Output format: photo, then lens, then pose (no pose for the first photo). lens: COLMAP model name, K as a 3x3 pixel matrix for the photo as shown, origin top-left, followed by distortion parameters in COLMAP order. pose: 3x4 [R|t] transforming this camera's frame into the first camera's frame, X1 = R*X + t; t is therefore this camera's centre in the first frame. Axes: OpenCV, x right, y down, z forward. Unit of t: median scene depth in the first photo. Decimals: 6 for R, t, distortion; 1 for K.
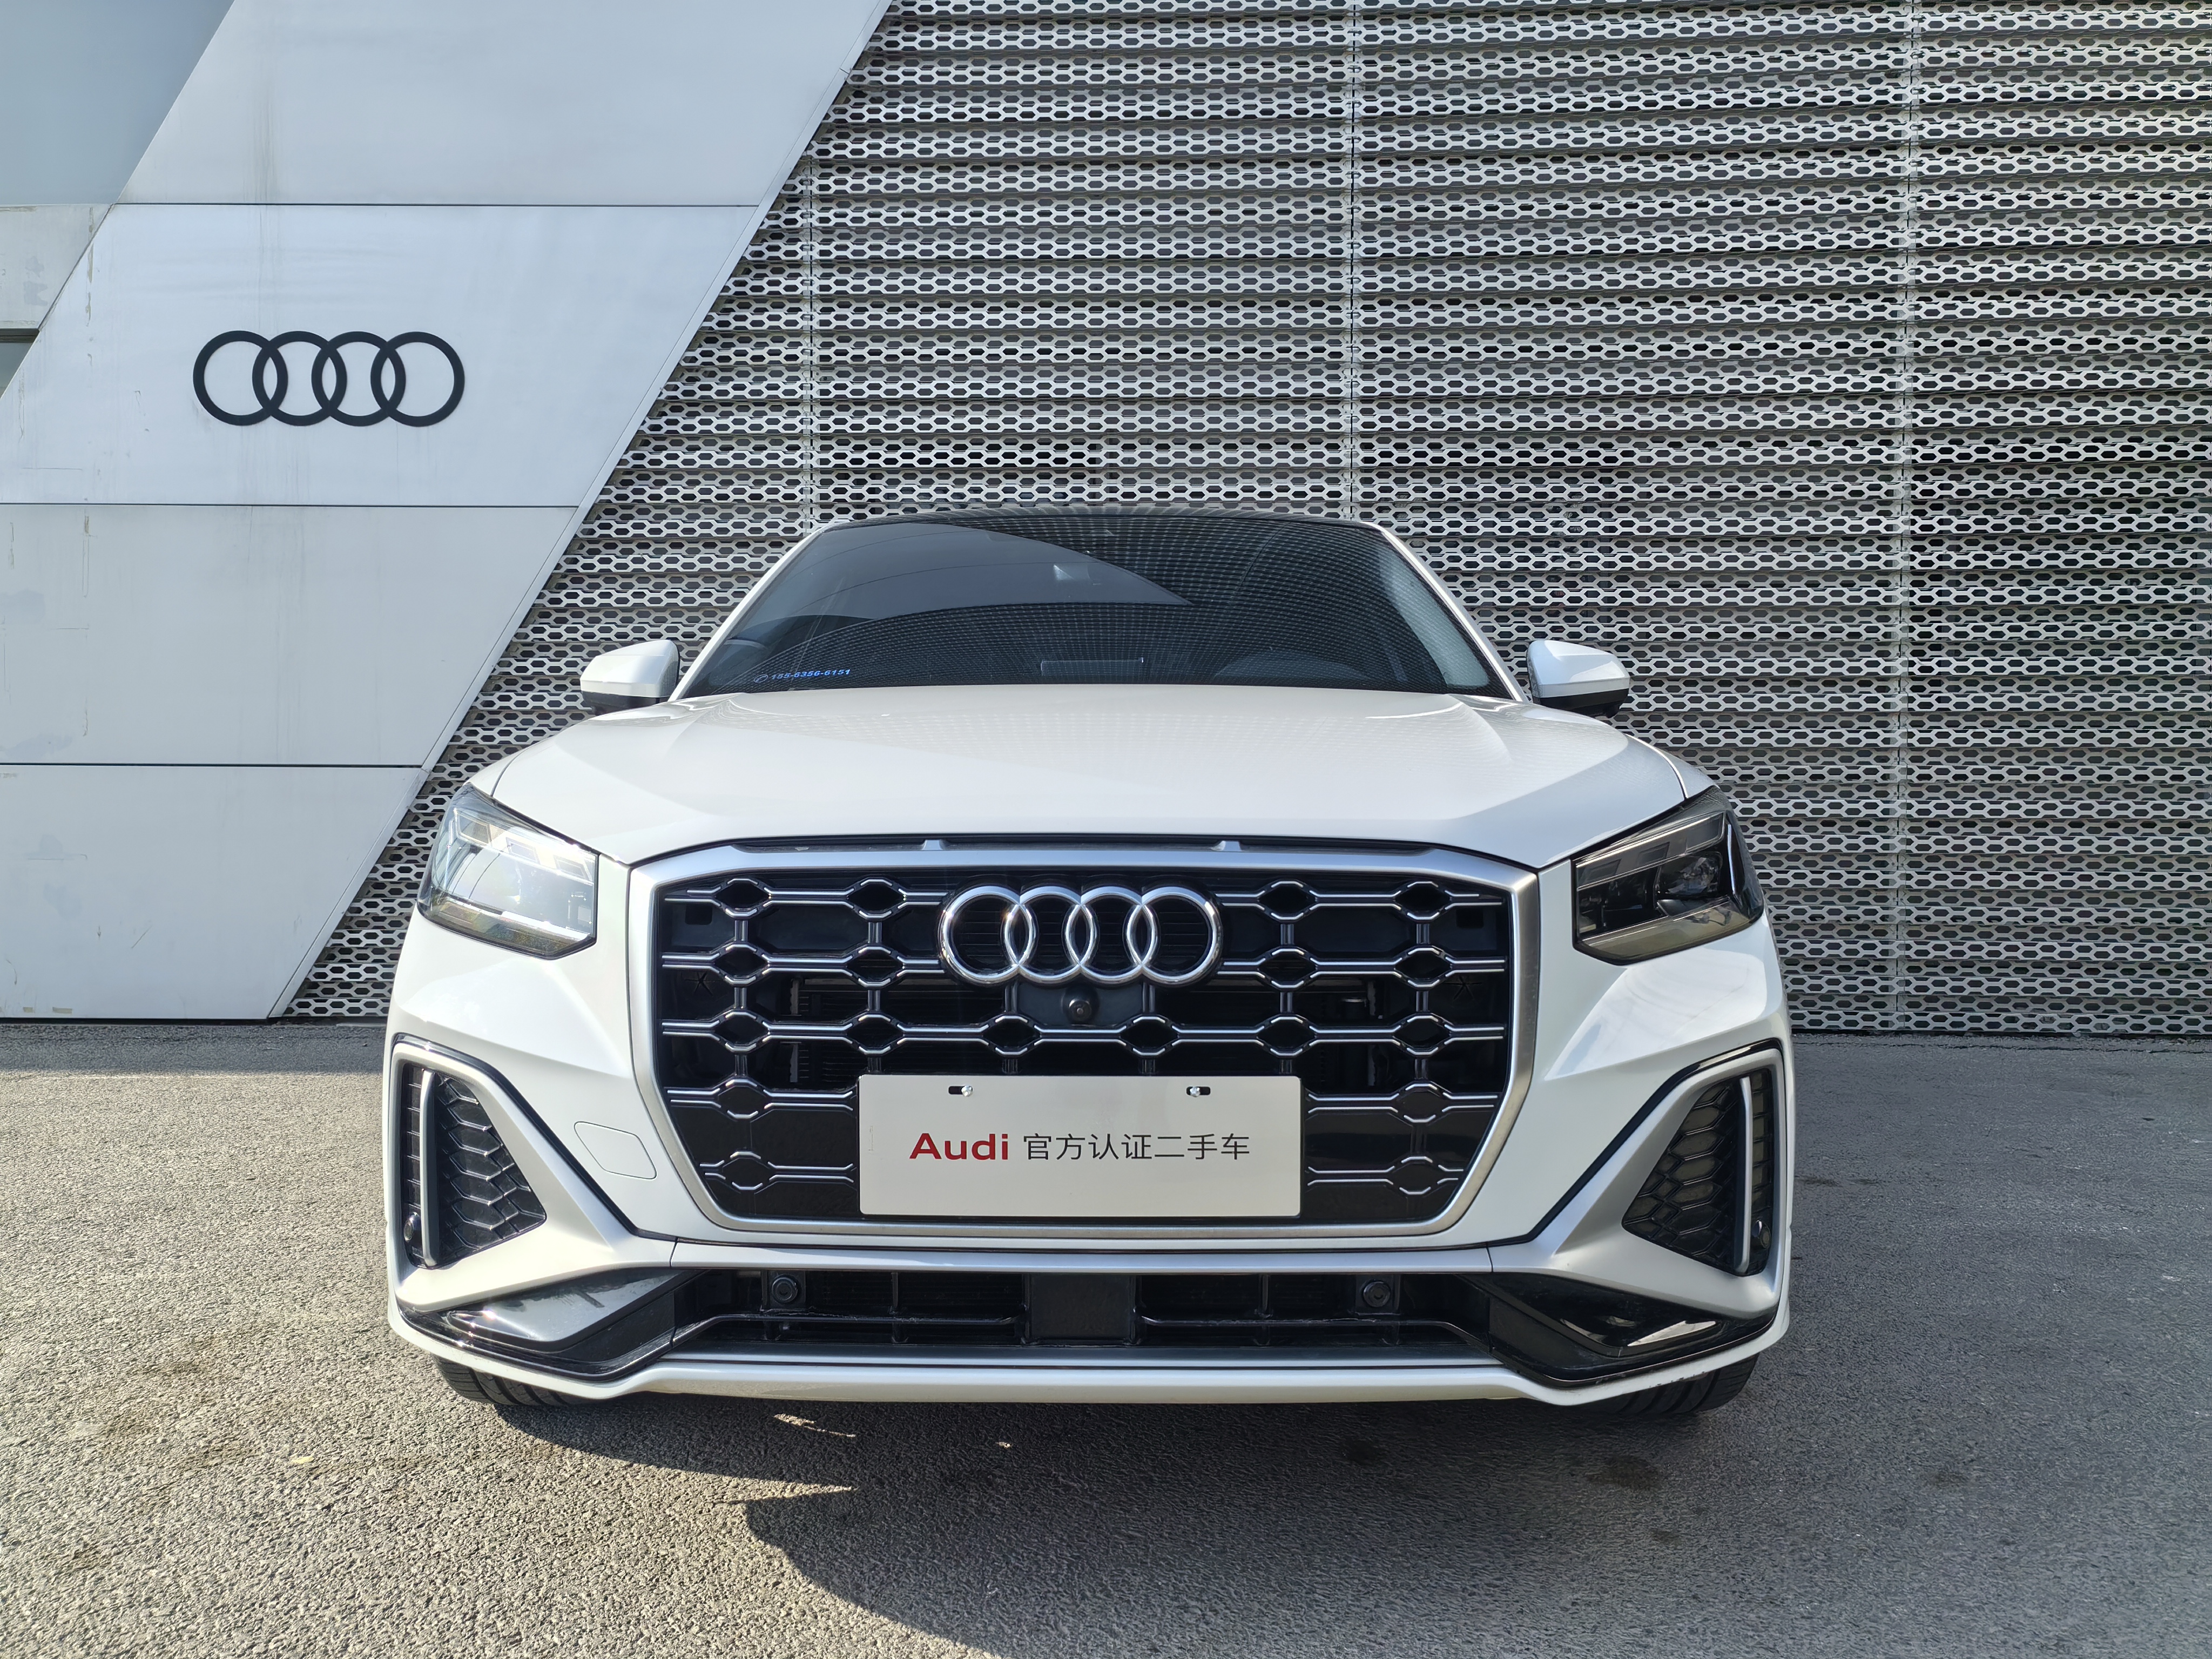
lens RADIAL K [[1714.8, 0, 1100.7], [0, 1714.8, 843.8], [0, 0, 1]] dist [0.056784, -0.042244]
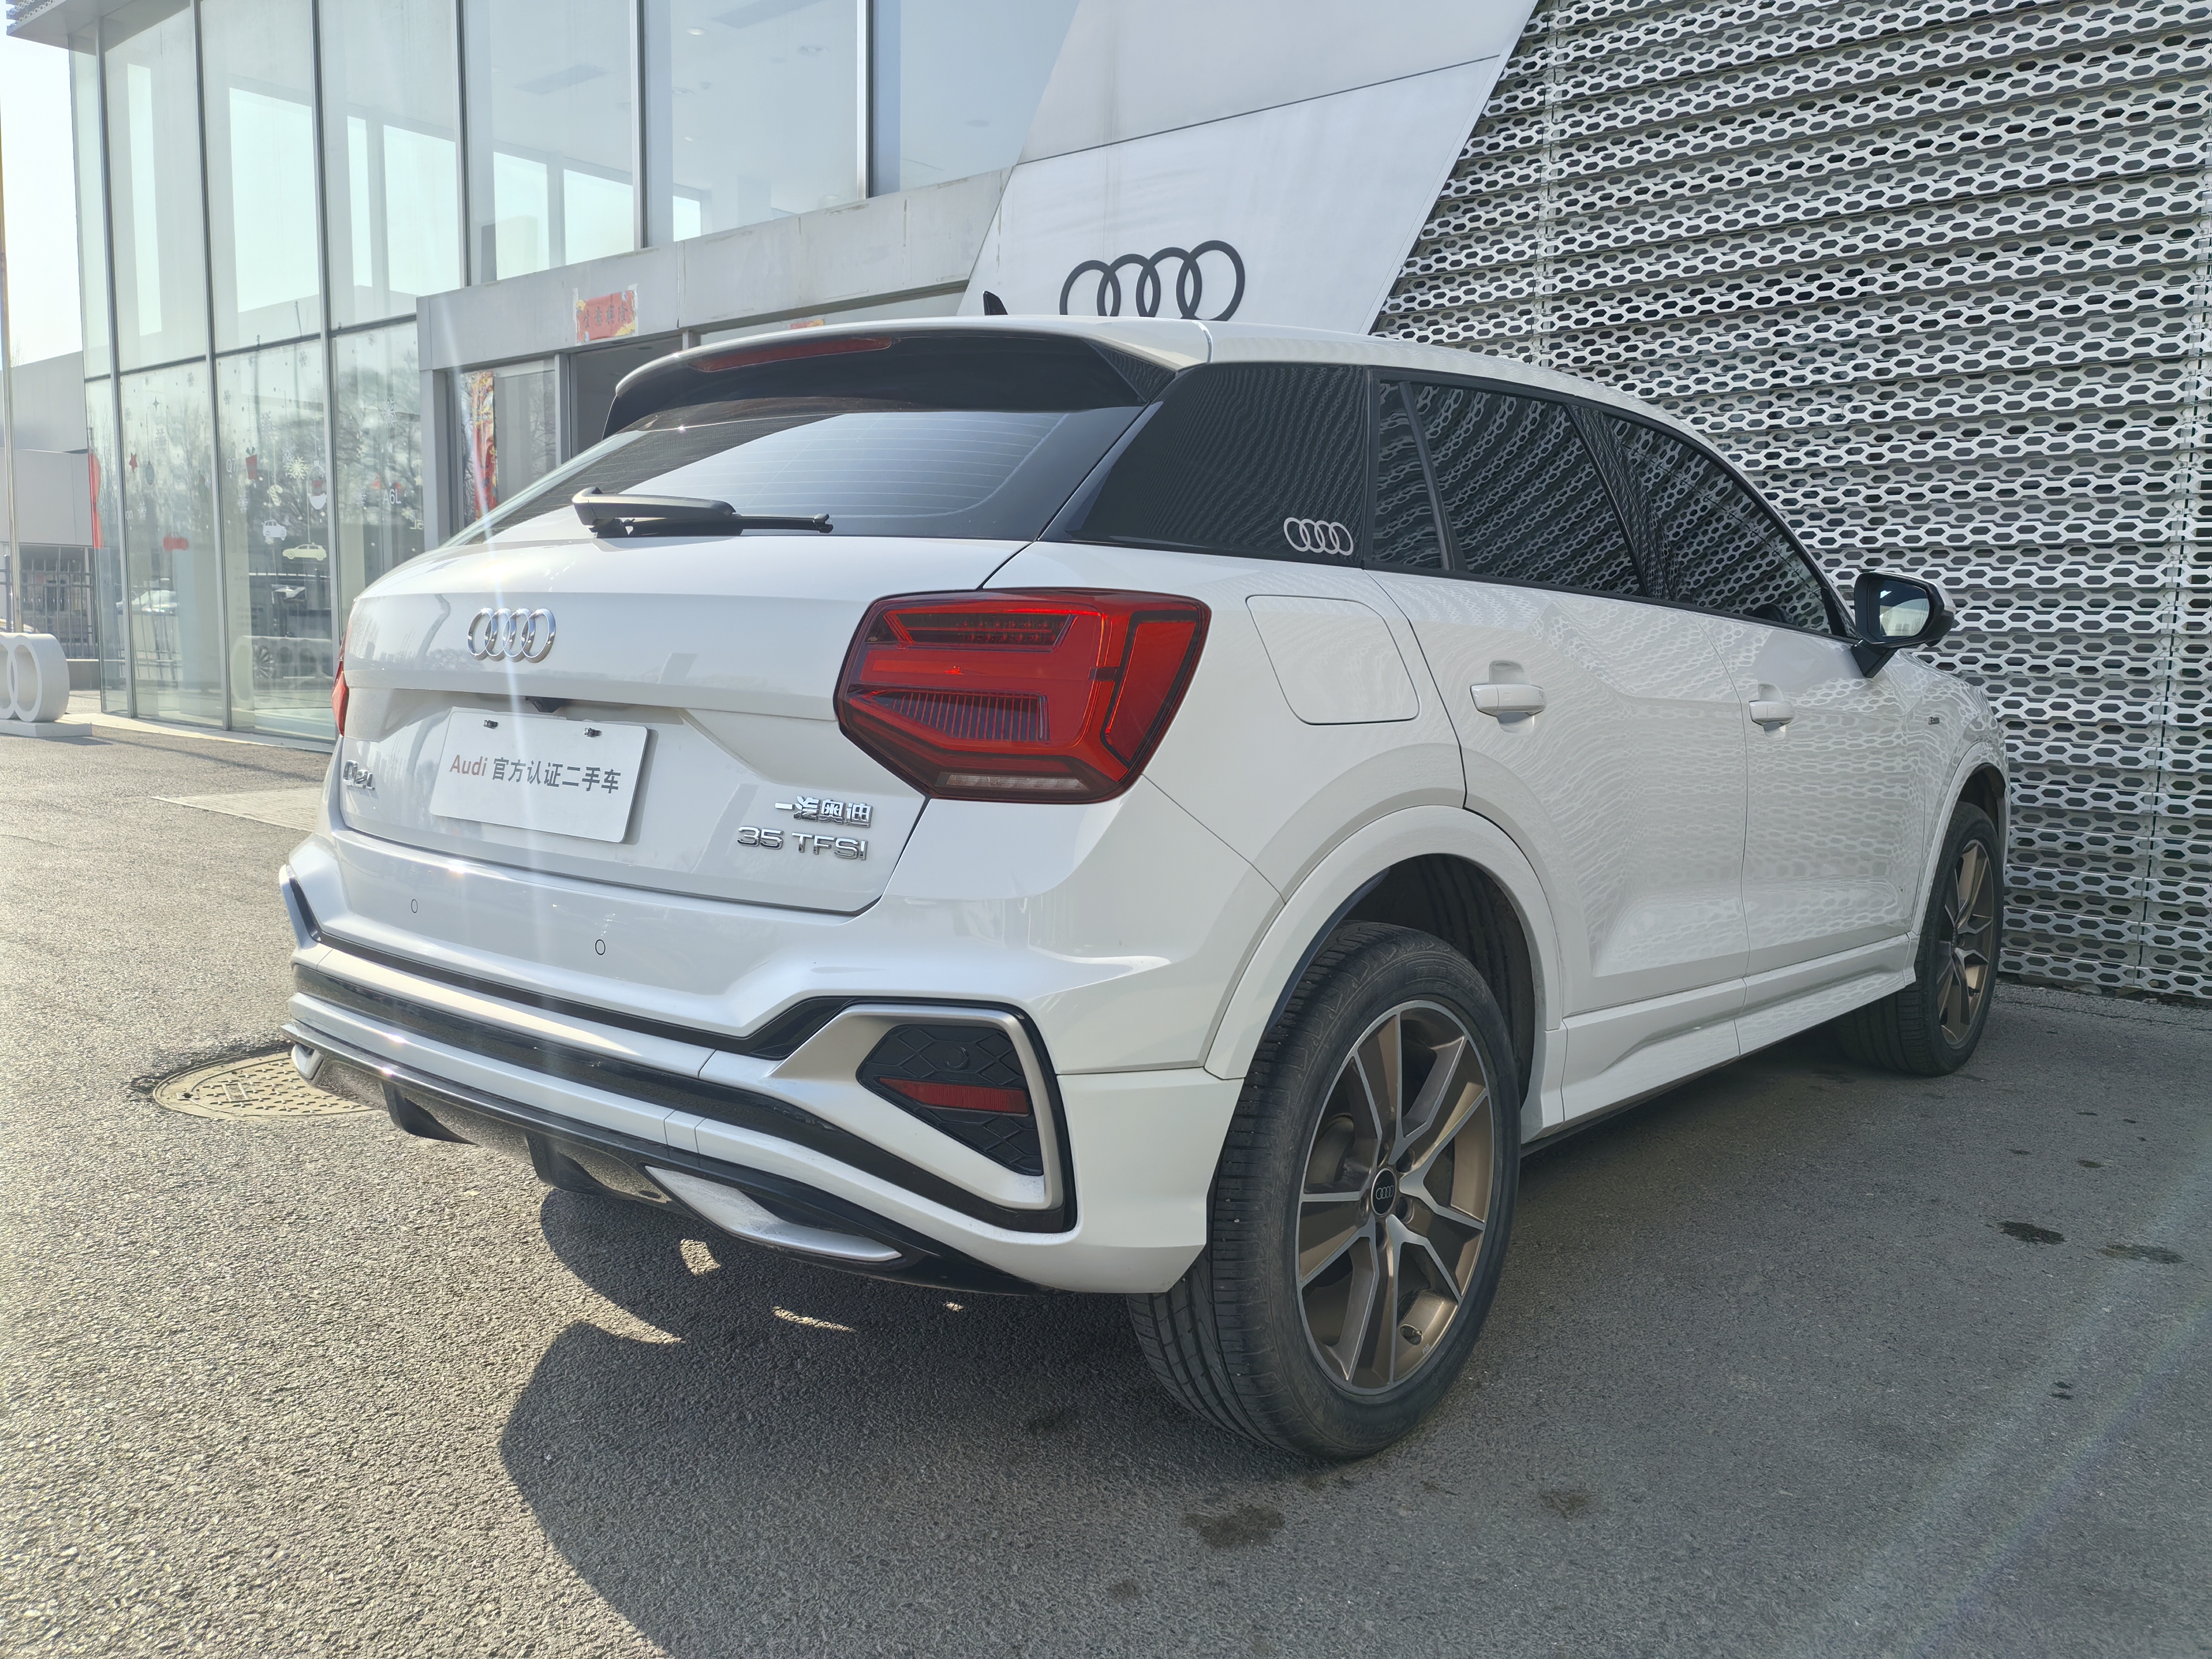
lens RADIAL K [[1714.8, 0, 1112.5], [0, 1714.8, 832.9], [0, 0, 1]] dist [0.056784, -0.042244]
pose [[0.776412, 0.087557, -0.624114, 0.274384], [-0.033035, 0.994595, 0.098435, -0.029170], [0.629359, -0.055809, 0.775108, 0.098014]]
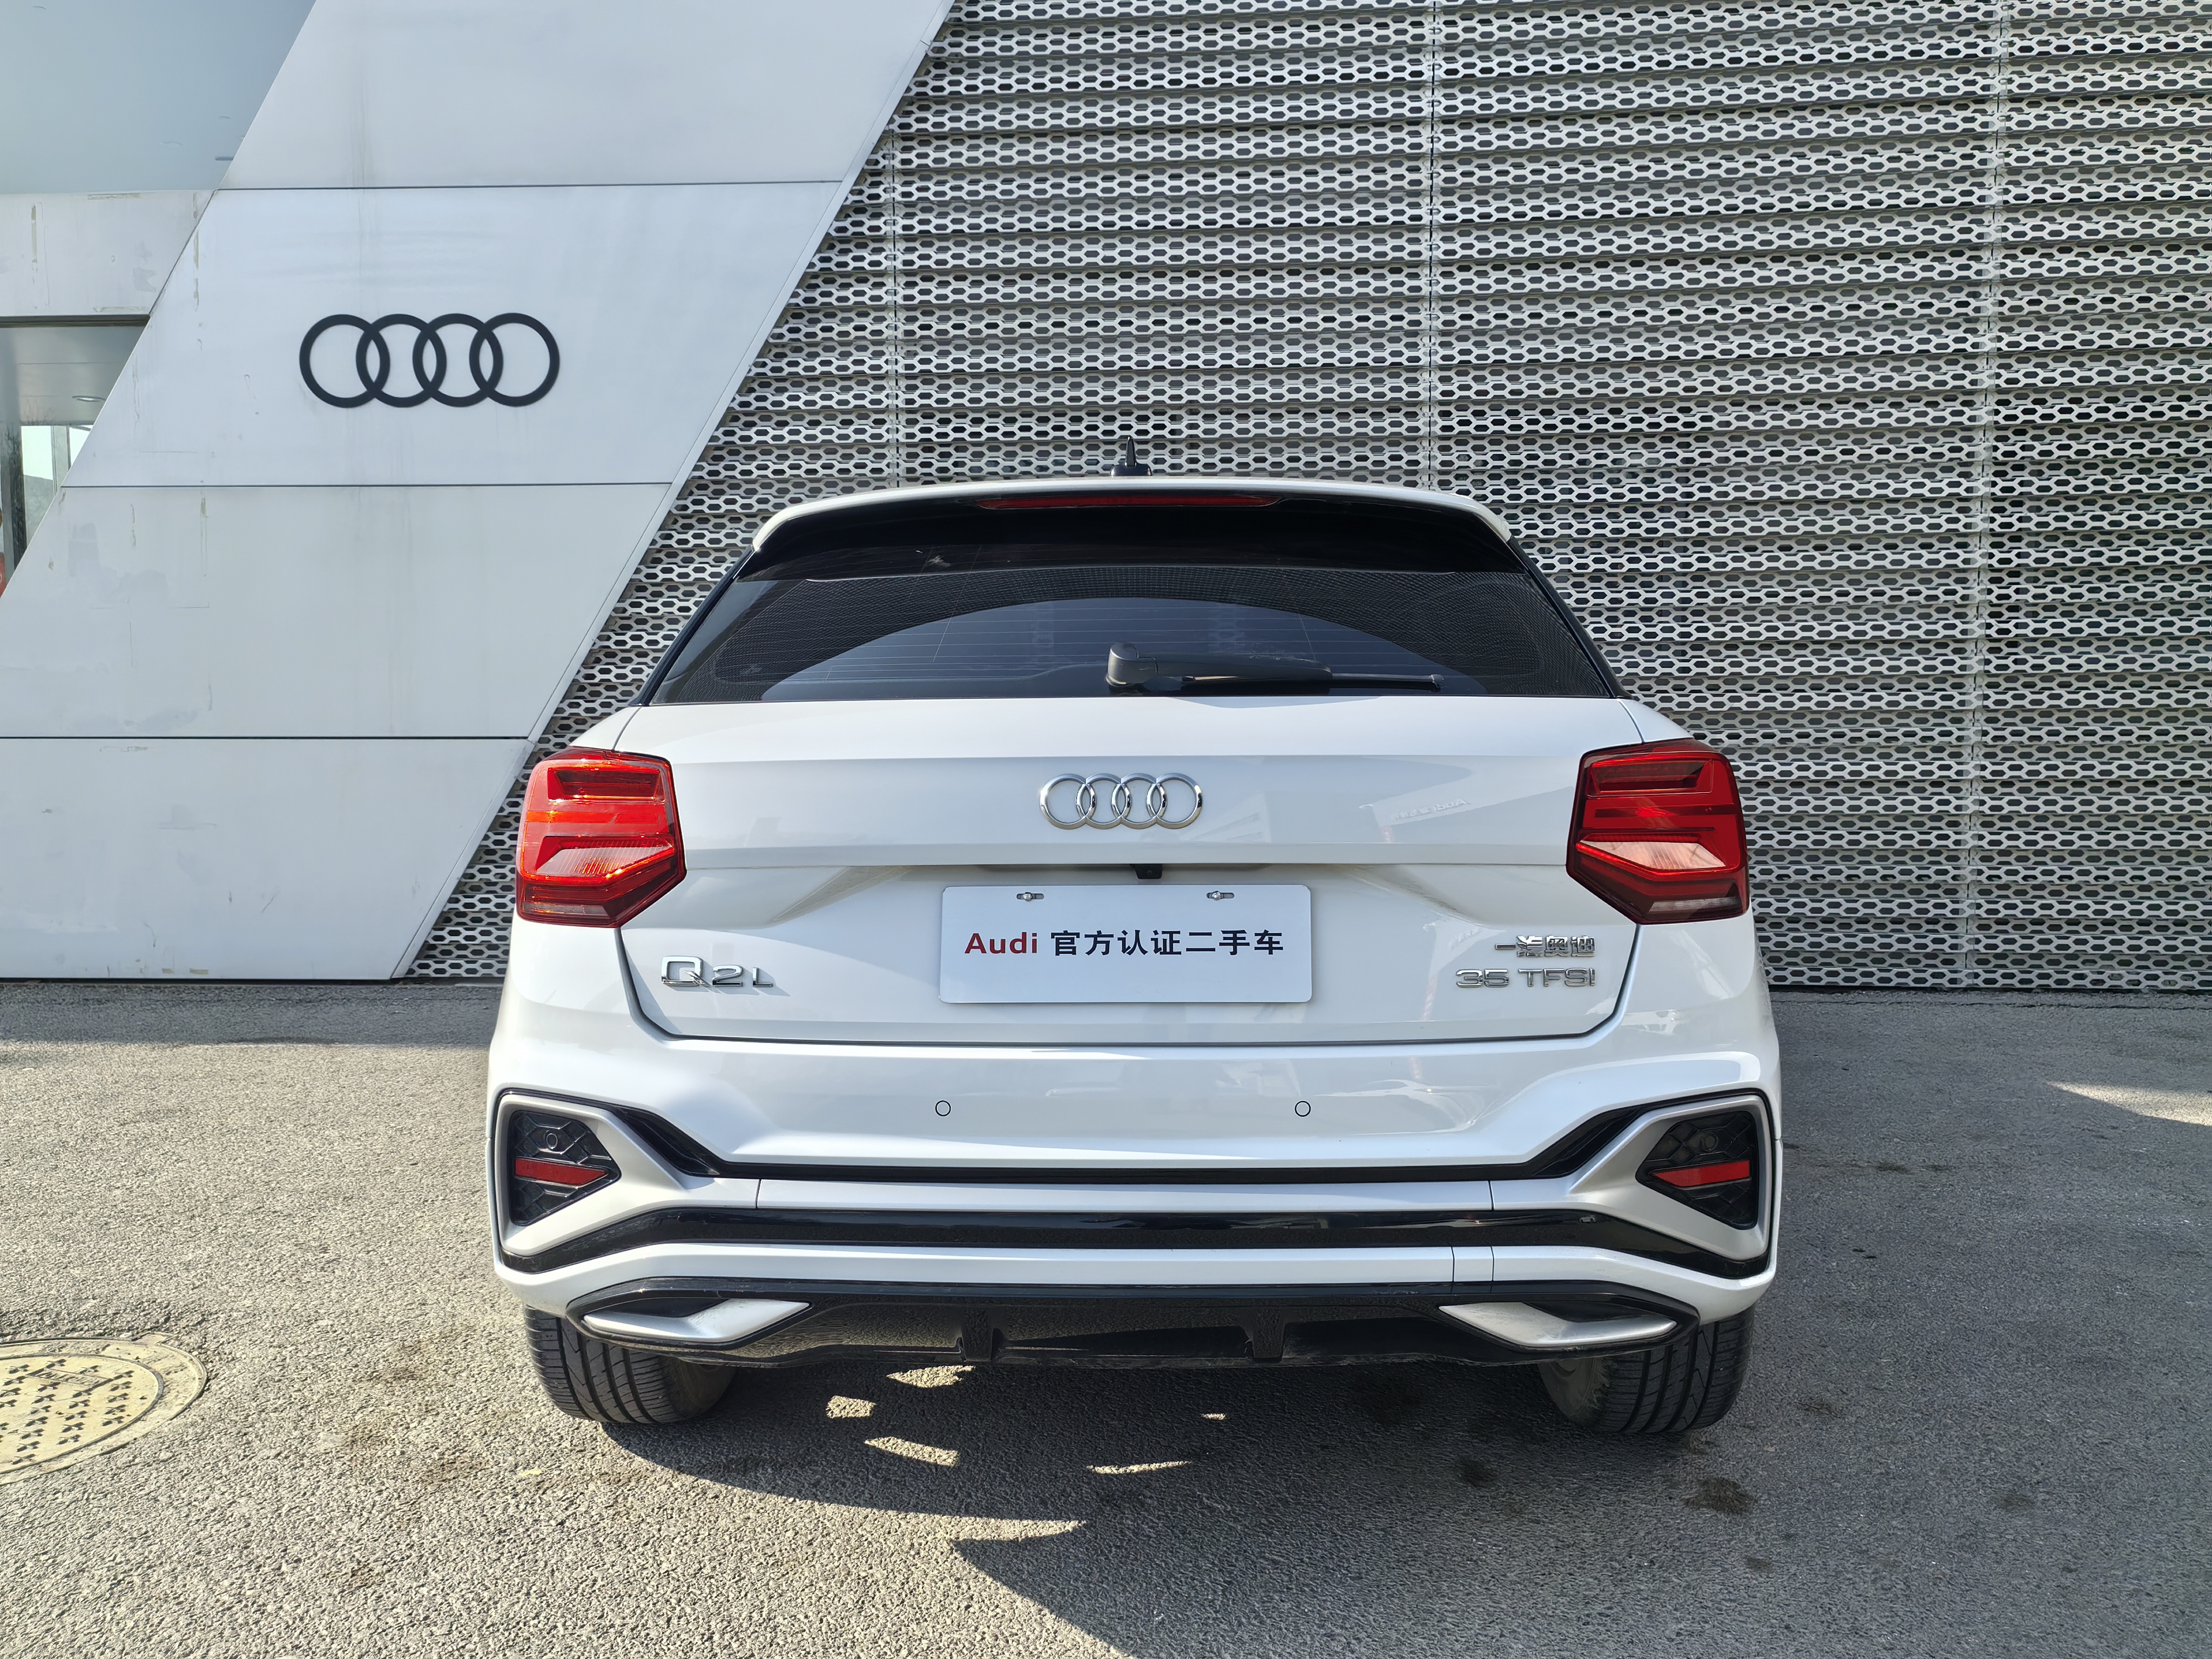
lens RADIAL K [[1714.8, 0, 1101.5], [0, 1714.8, 843.9], [0, 0, 1]] dist [0.056784, -0.042244]
pose [[0.999547, -0.005991, -0.029496, -0.018731], [0.007757, 0.998160, 0.060140, -0.041735], [0.029082, -0.060341, 0.997754, -0.029934]]
